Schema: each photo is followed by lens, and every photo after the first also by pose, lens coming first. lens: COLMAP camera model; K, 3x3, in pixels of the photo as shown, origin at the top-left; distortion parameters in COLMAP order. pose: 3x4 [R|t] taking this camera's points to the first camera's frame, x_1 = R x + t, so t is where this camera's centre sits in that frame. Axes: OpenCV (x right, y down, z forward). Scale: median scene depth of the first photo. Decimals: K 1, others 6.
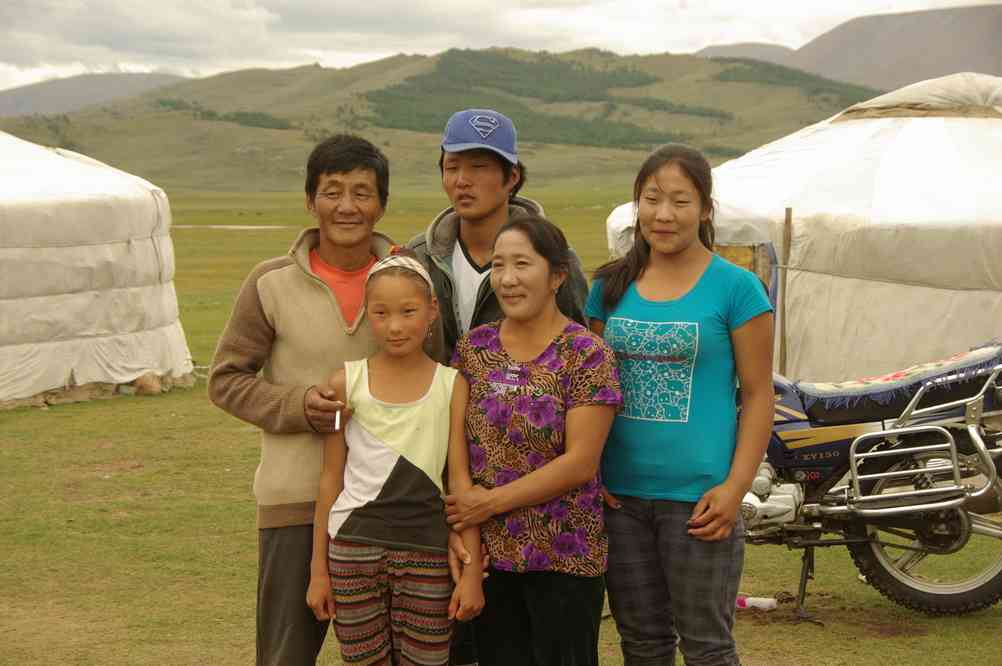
lens RADIAL K [[2347.5, 0, 501.0], [0, 2347.5, 333.0], [0, 0, 1]] dist [0.660534, 0.123357]
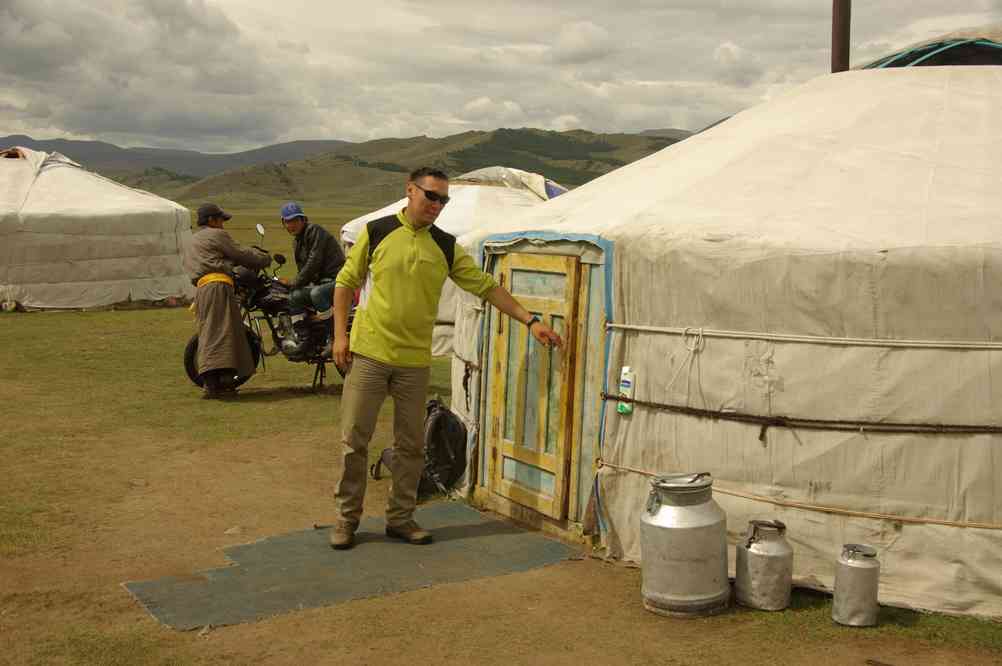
lens RADIAL K [[1341.5, 0, 501.0], [0, 1341.5, 333.0], [0, 0, 1]] dist [0.026764, 1.035073]
pose [[0.999615, 0.021452, -0.017591, 0.170159], [-0.020880, 0.999267, 0.032084, 0.005127], [0.018267, -0.031705, 0.999330, -0.190037]]
